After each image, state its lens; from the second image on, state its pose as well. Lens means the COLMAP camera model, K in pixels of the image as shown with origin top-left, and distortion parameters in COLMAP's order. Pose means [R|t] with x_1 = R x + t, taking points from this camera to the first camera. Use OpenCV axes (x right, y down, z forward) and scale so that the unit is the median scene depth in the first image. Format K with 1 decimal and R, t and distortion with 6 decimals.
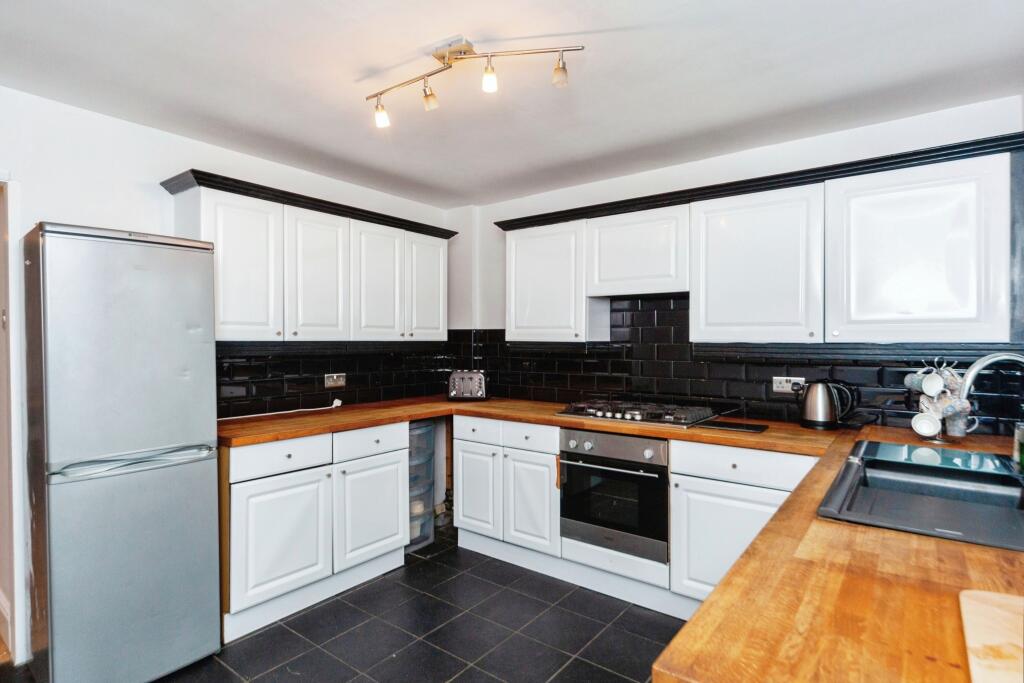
lens RADIAL K [[531.0, 0, 512.5], [0, 531.0, 343.1], [0, 0, 1]] dist [0.006774, 0.000358]
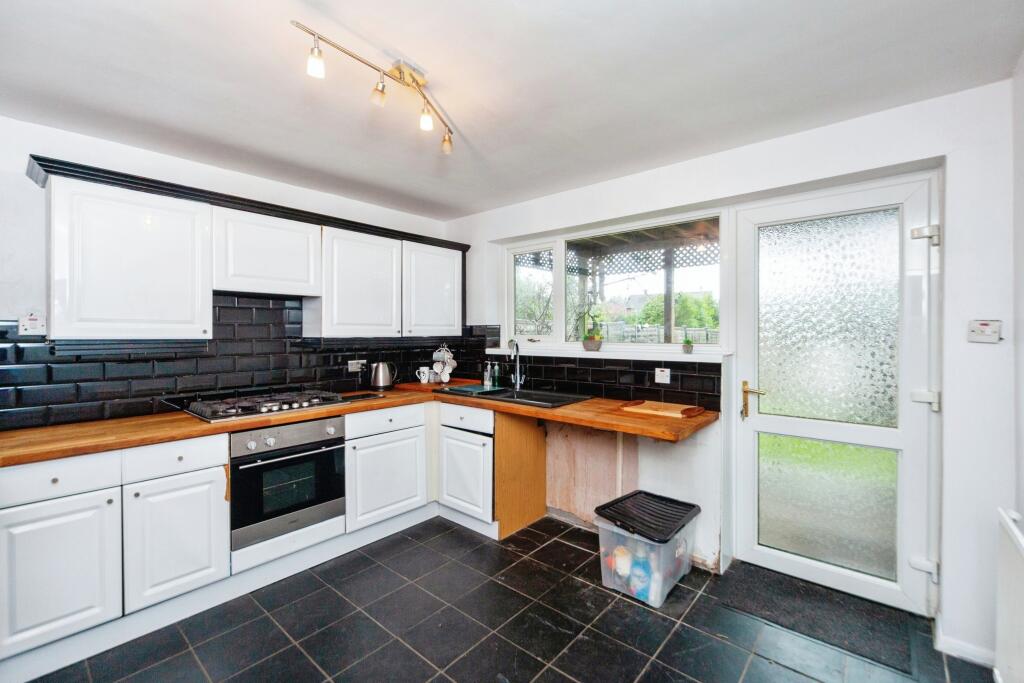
lens RADIAL K [[438.9, 0, 511.7], [0, 438.9, 335.2], [0, 0, 1]] dist [-0.004866, -0.000552]
pose [[0.058878, -0.005487, 0.998250, -0.660251], [0.012755, 0.999907, 0.004744, -0.006133], [-0.998184, 0.012453, 0.058942, 0.496477]]
